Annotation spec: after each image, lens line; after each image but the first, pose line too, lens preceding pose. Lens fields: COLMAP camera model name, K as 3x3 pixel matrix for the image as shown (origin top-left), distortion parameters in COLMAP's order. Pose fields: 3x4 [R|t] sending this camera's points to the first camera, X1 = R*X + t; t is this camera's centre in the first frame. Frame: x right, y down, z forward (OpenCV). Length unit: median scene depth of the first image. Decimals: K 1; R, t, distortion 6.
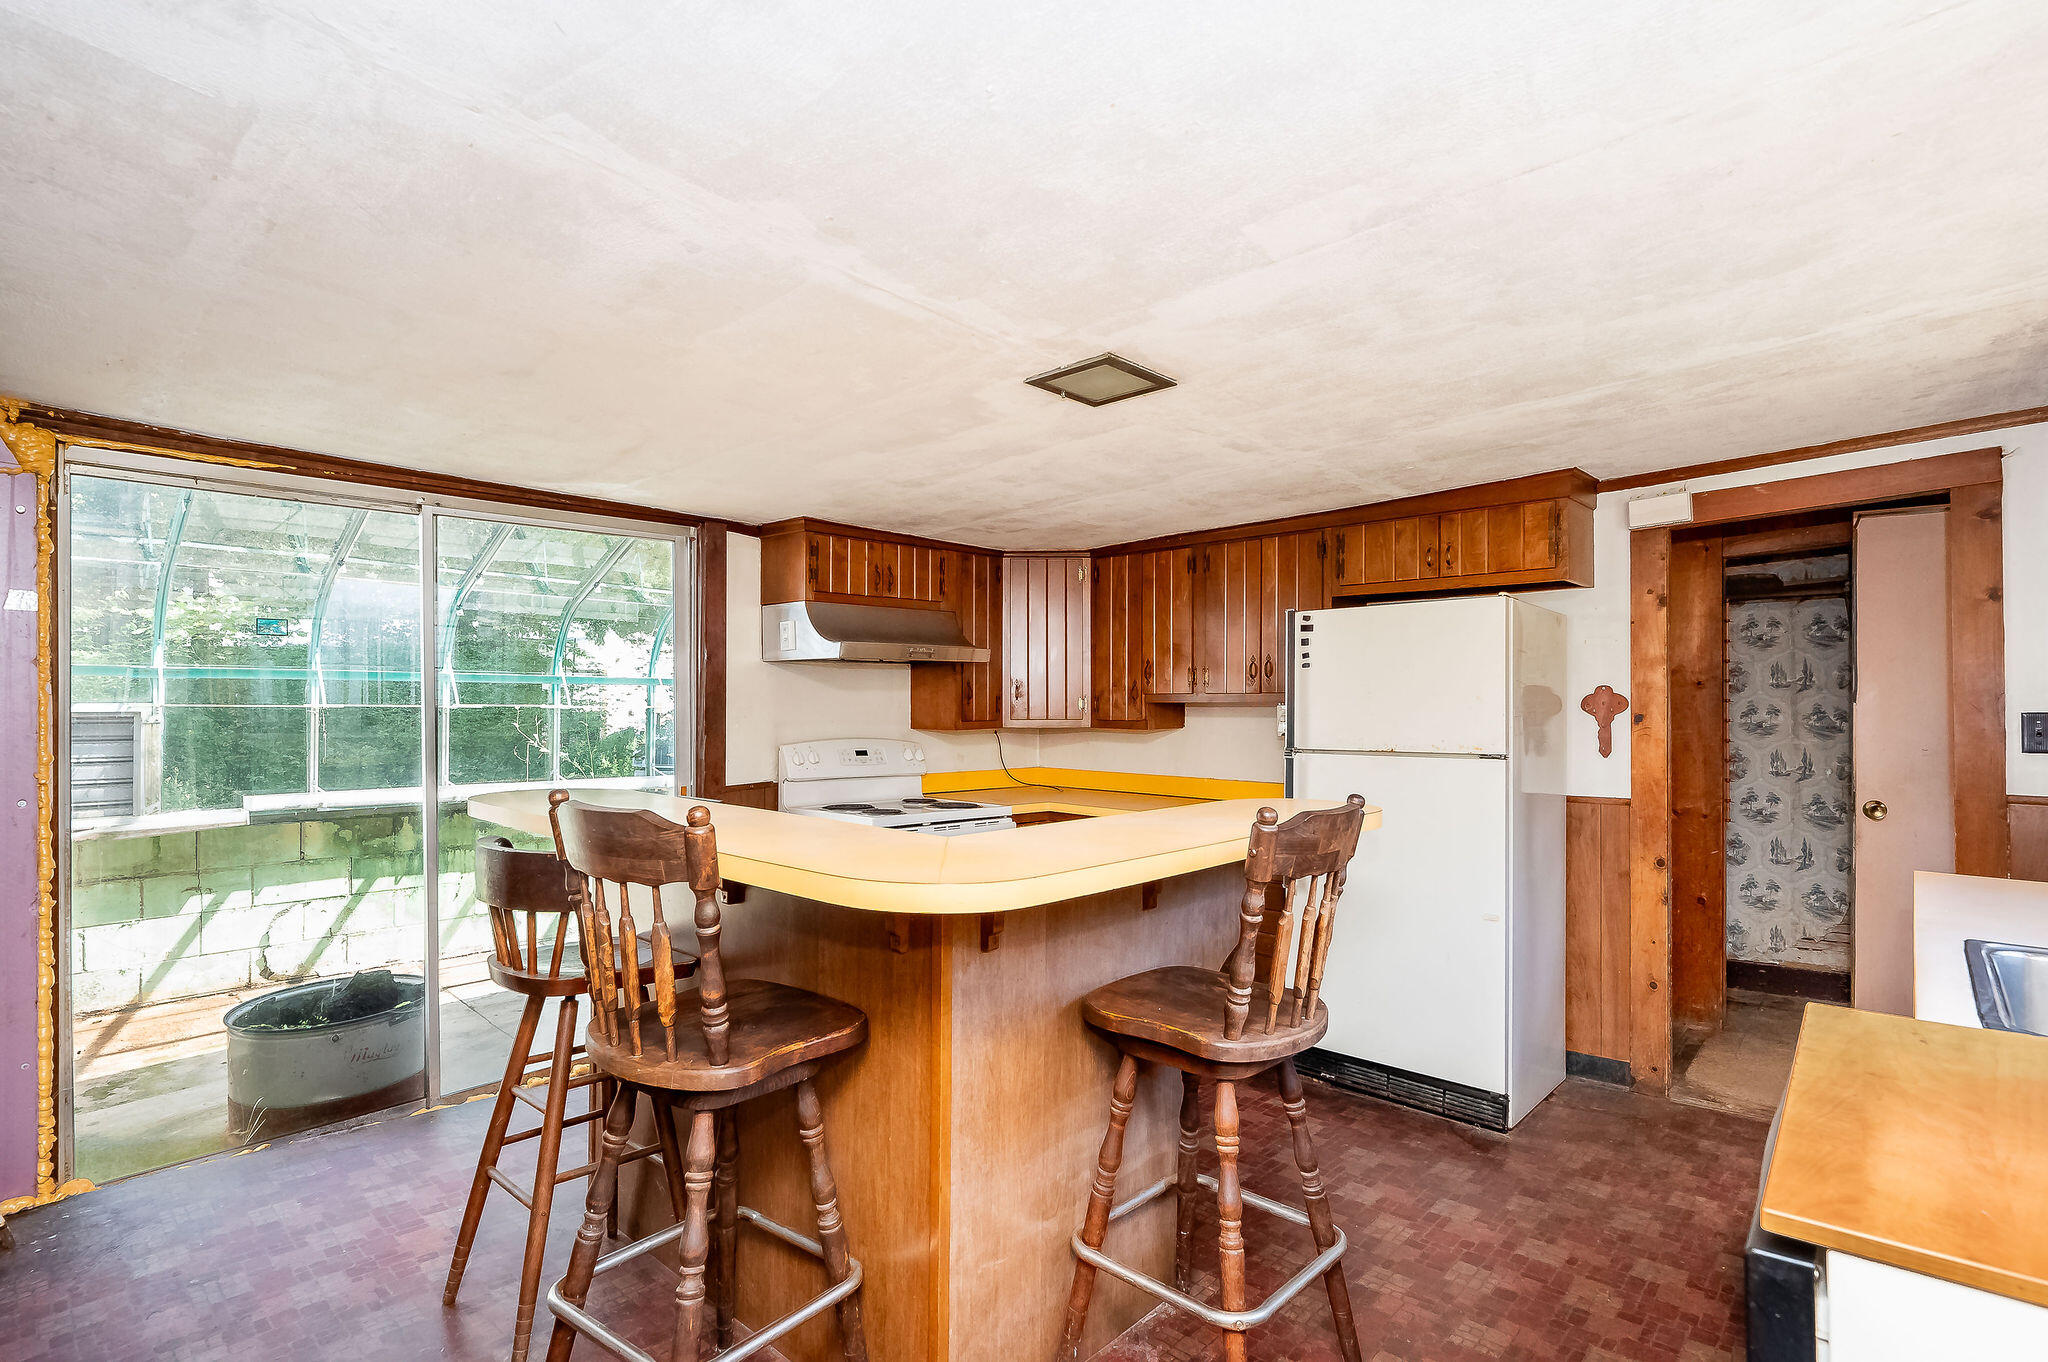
lens RADIAL K [[963.3, 0, 1024.0], [0, 963.3, 681.0], [0, 0, 1]] dist [0.001007, 0.000120]
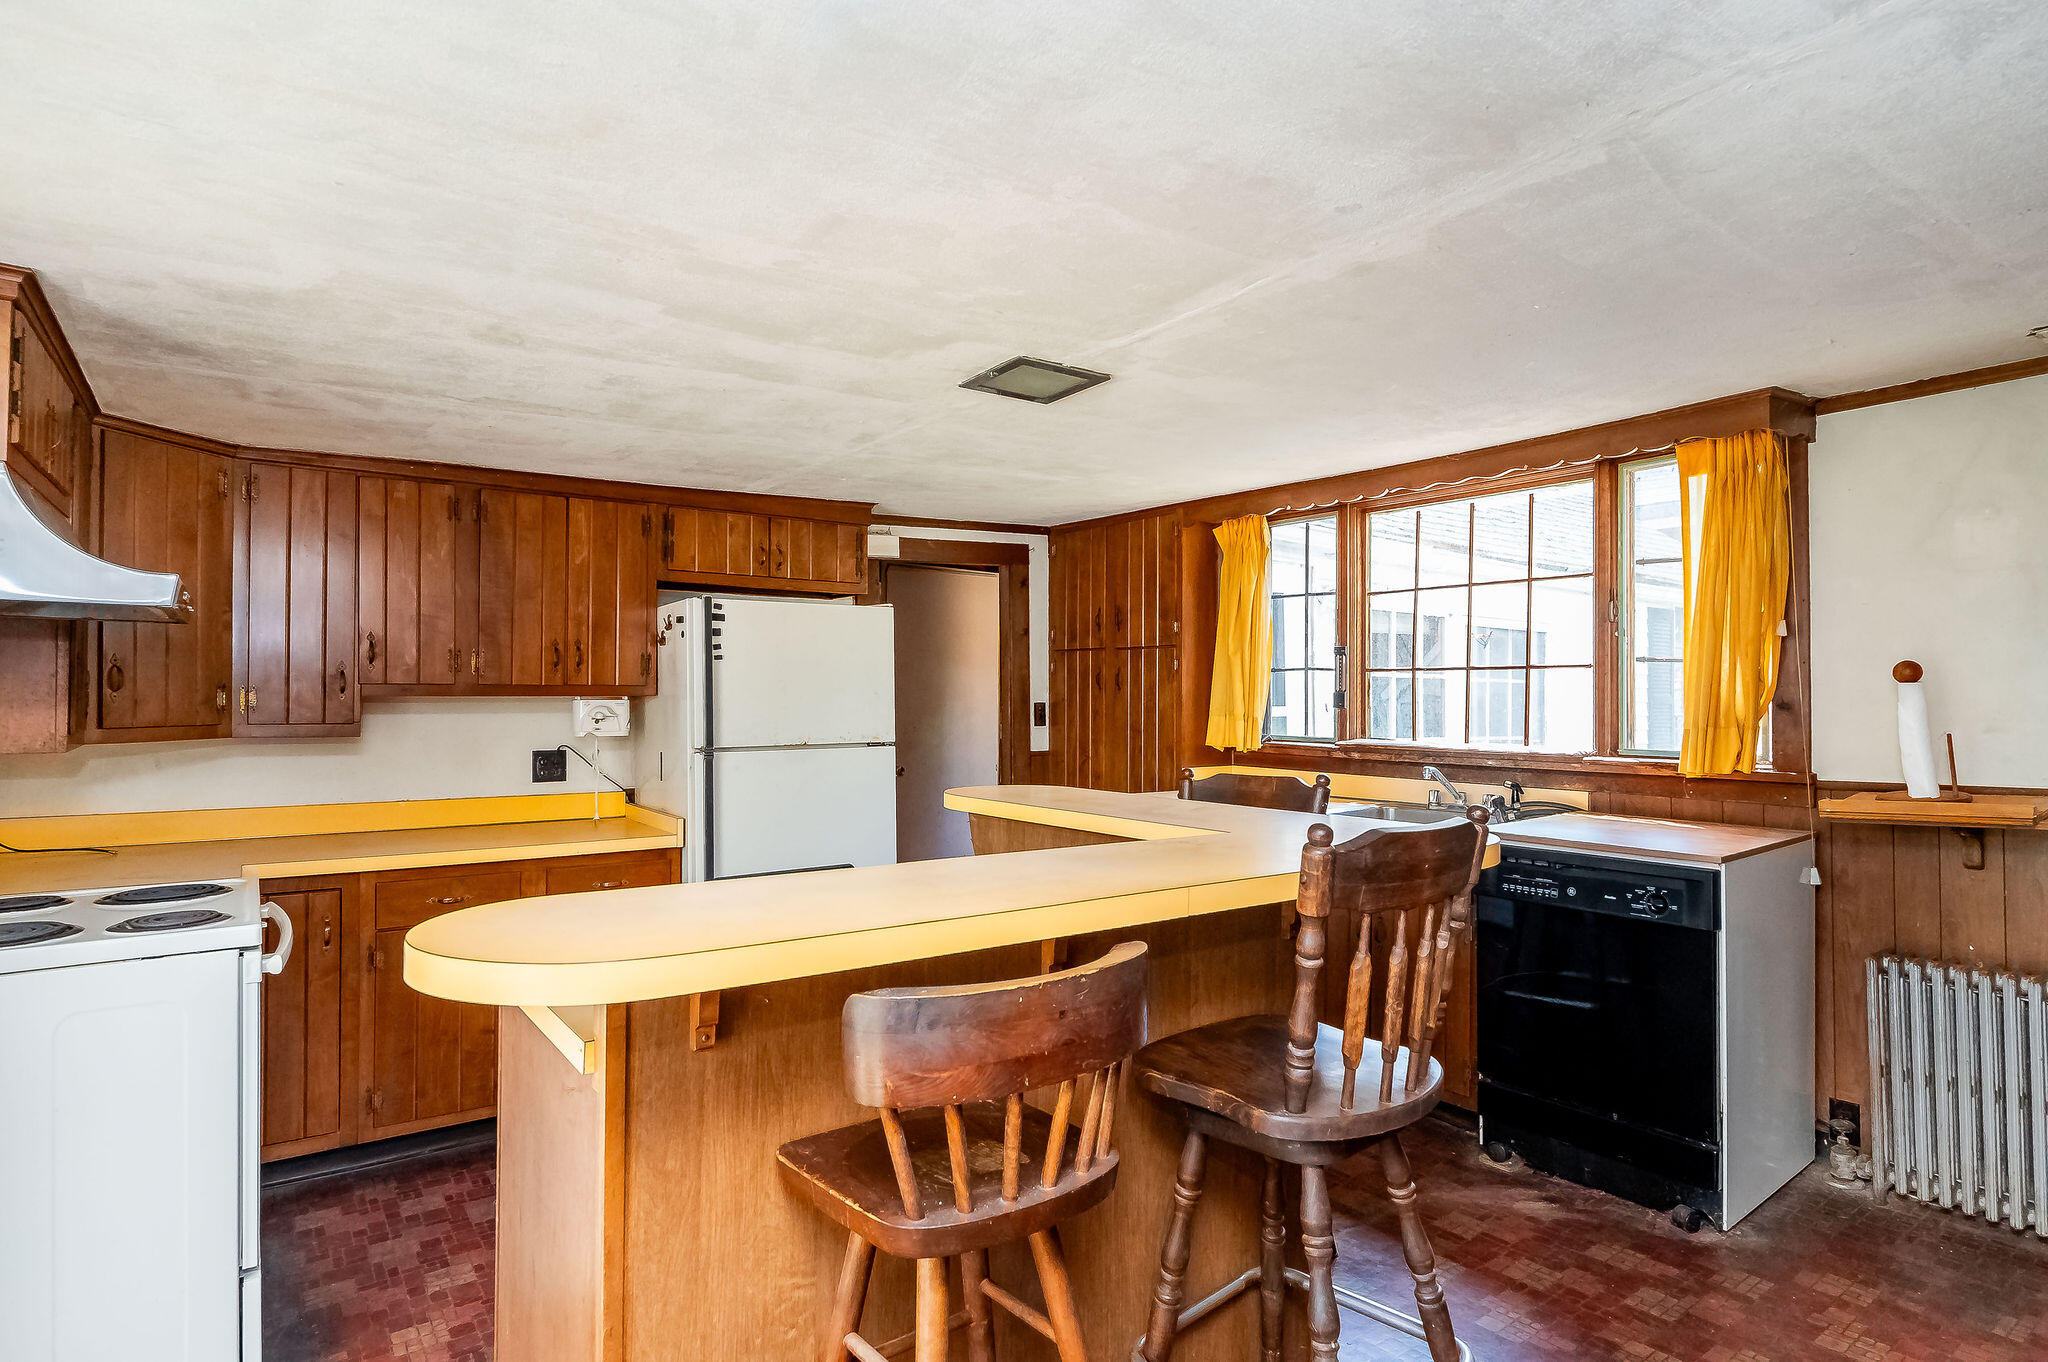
lens RADIAL K [[1058.3, 0, 1024.0], [0, 1058.3, 681.0], [0, 0, 1]] dist [-0.001452, 0.000033]
pose [[0.210040, 0.013442, 0.977600, -0.649942], [-0.024052, 0.999674, -0.008578, 0.009617], [-0.977397, -0.021712, 0.210295, 0.495500]]
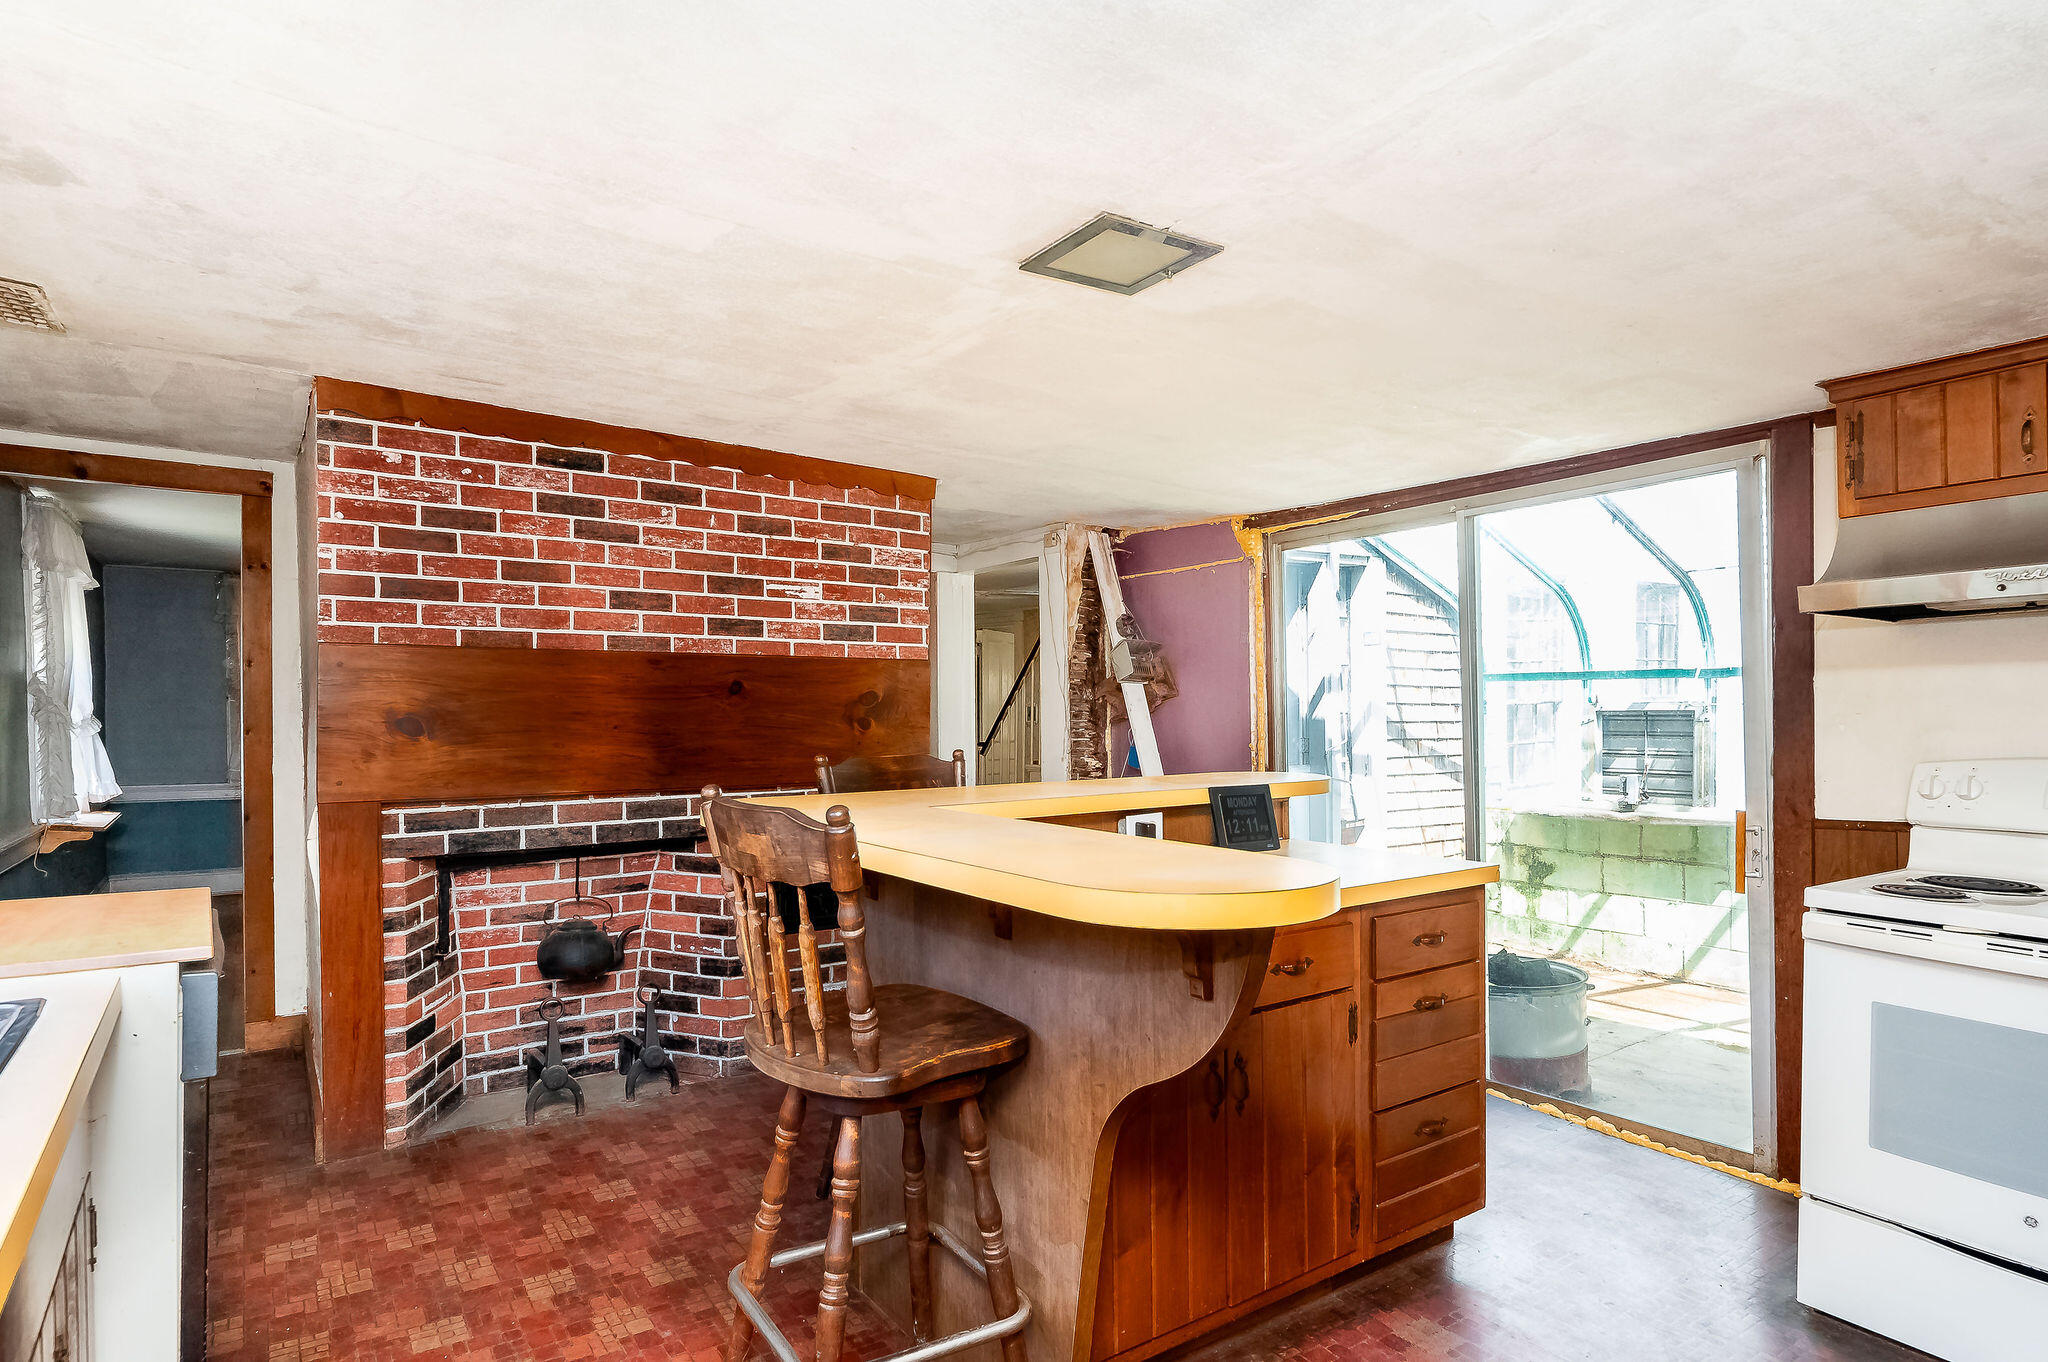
lens RADIAL K [[1141.7, 0, 1035.1], [0, 1141.7, 739.1], [0, 0, 1]] dist [-0.000137, -0.000211]
pose [[-0.217426, 0.022564, -0.975816, 0.632713], [0.020423, 0.999619, 0.018564, 0.032417], [0.975863, -0.015892, -0.217804, 0.726243]]
